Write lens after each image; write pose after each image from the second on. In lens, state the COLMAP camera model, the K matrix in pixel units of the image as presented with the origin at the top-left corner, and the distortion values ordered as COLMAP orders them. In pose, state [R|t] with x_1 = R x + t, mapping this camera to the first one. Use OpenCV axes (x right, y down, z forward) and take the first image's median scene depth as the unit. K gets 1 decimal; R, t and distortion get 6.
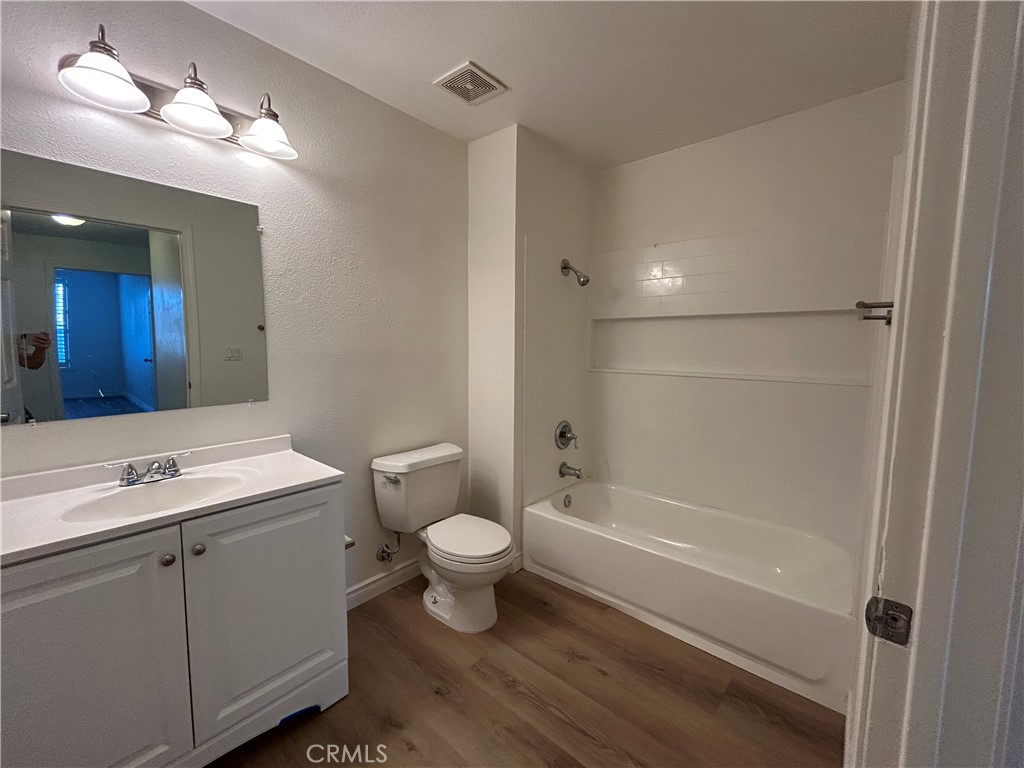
lens RADIAL K [[411.5, 0, 510.5], [0, 411.5, 388.9], [0, 0, 1]] dist [-0.000011, 0.000193]
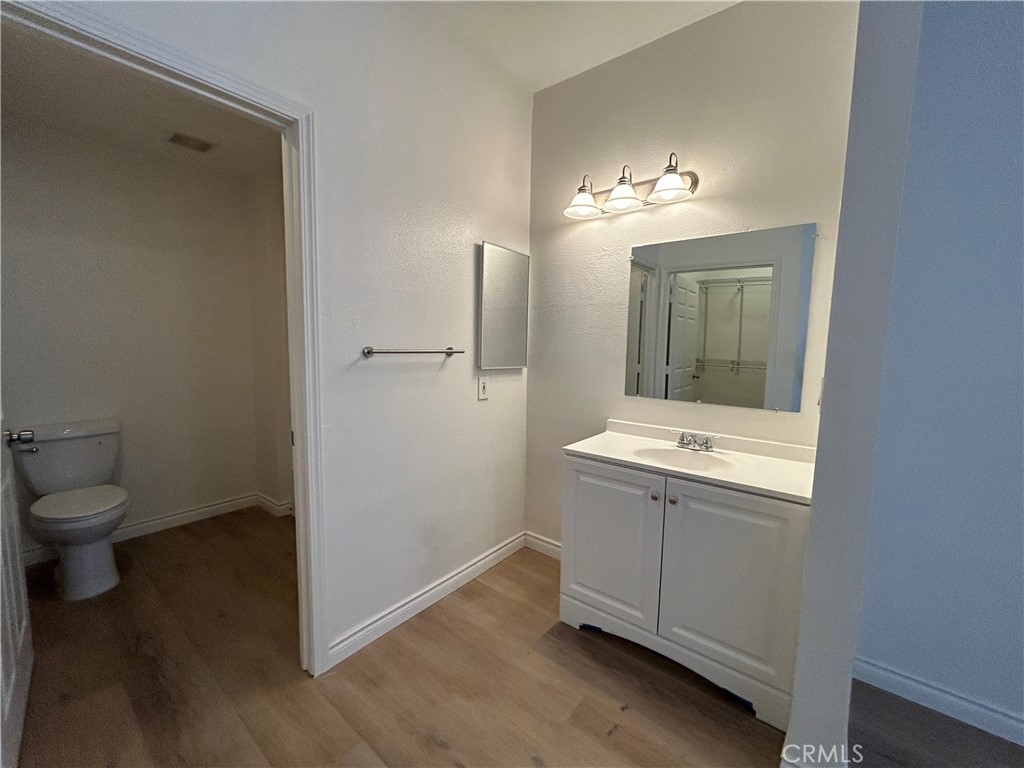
lens RADIAL K [[415.6, 0, 509.7], [0, 415.6, 382.4], [0, 0, 1]] dist [-0.001889, 0.000843]
pose [[0.011600, 0.092419, -0.995653, 0.551092], [-0.108099, 0.990000, 0.090634, -0.067537], [0.994072, 0.106577, 0.021475, 0.341771]]
